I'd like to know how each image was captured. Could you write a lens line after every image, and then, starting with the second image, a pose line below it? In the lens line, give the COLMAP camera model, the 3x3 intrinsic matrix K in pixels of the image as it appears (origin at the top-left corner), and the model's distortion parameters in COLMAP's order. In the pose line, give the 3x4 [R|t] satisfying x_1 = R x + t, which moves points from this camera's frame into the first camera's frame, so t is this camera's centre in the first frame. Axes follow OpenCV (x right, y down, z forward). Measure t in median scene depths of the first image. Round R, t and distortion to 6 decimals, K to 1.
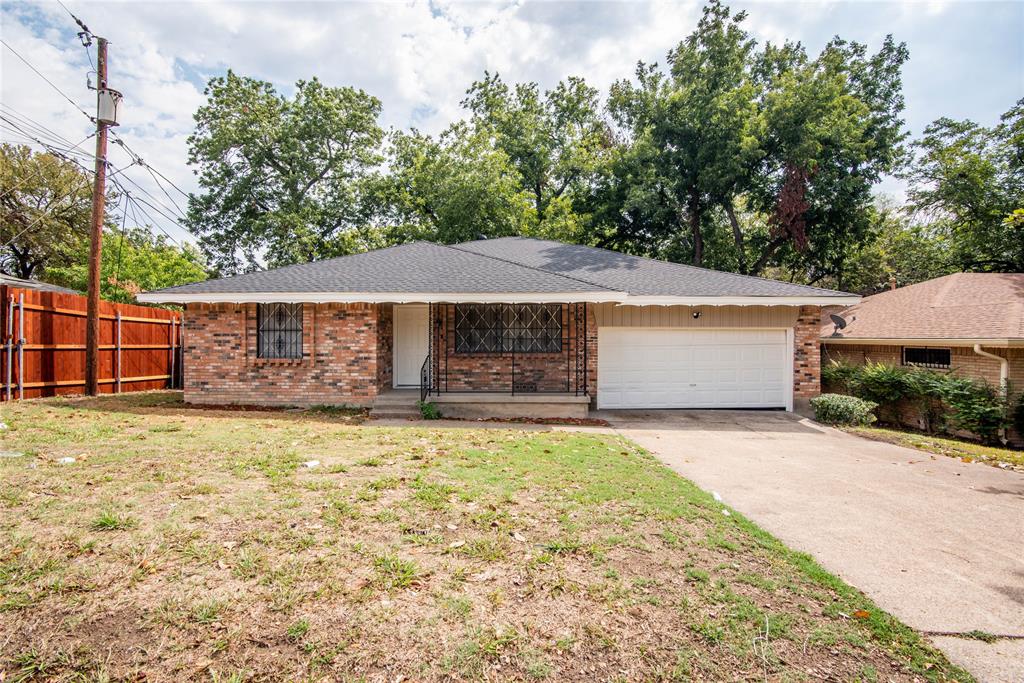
lens RADIAL K [[503.9, 0, 510.6], [0, 503.9, 337.1], [0, 0, 1]] dist [-0.019186, -0.000907]
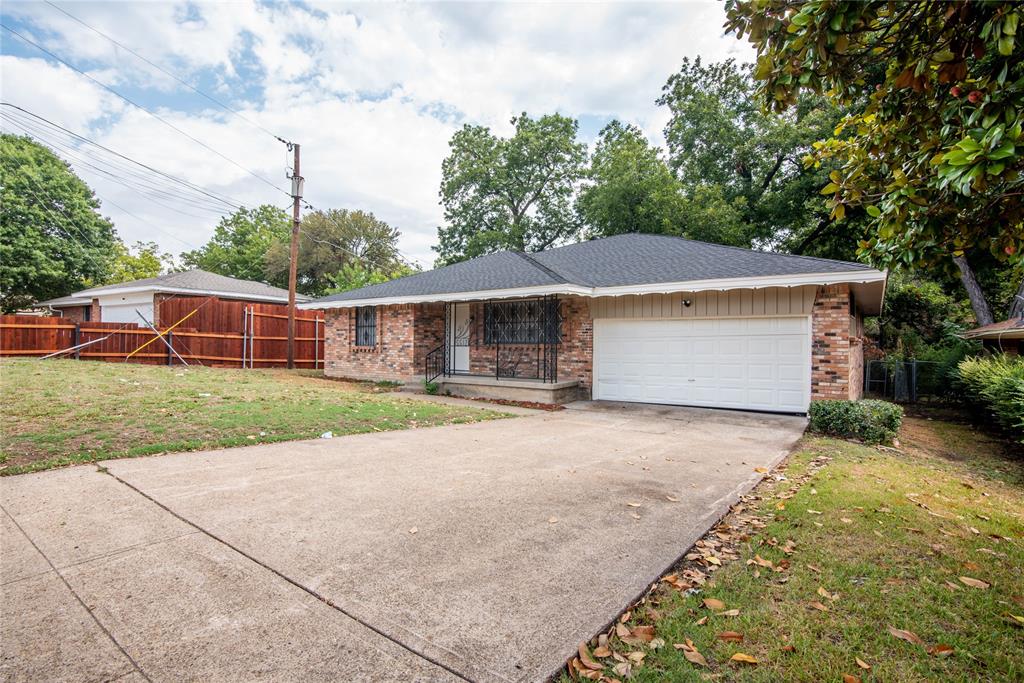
lens RADIAL K [[503.9, 0, 510.6], [0, 503.9, 337.1], [0, 0, 1]] dist [-0.019186, -0.000907]
pose [[0.823337, -0.003437, -0.567543, 0.669917], [-0.001445, 0.999966, -0.008152, 0.027790], [0.567552, 0.007531, 0.823303, 0.071558]]
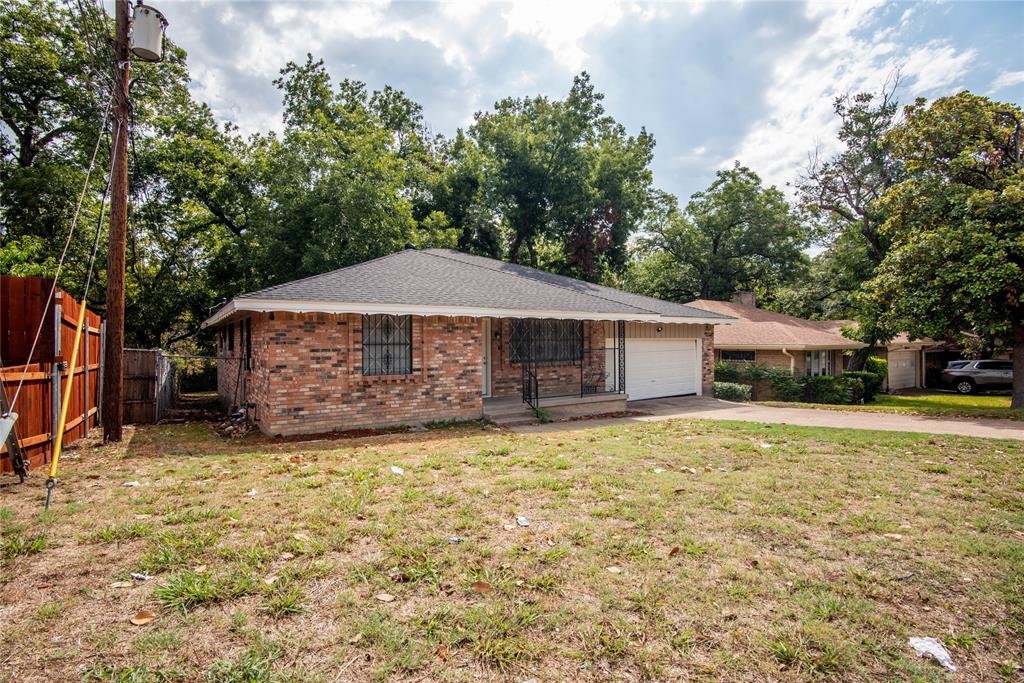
lens RADIAL K [[503.9, 0, 510.6], [0, 503.9, 337.1], [0, 0, 1]] dist [-0.019186, -0.000907]
pose [[0.818261, -0.002005, 0.574843, -0.802628], [0.004726, 0.999984, -0.003239, -0.022451], [-0.574827, 0.005367, 0.818257, 0.120626]]
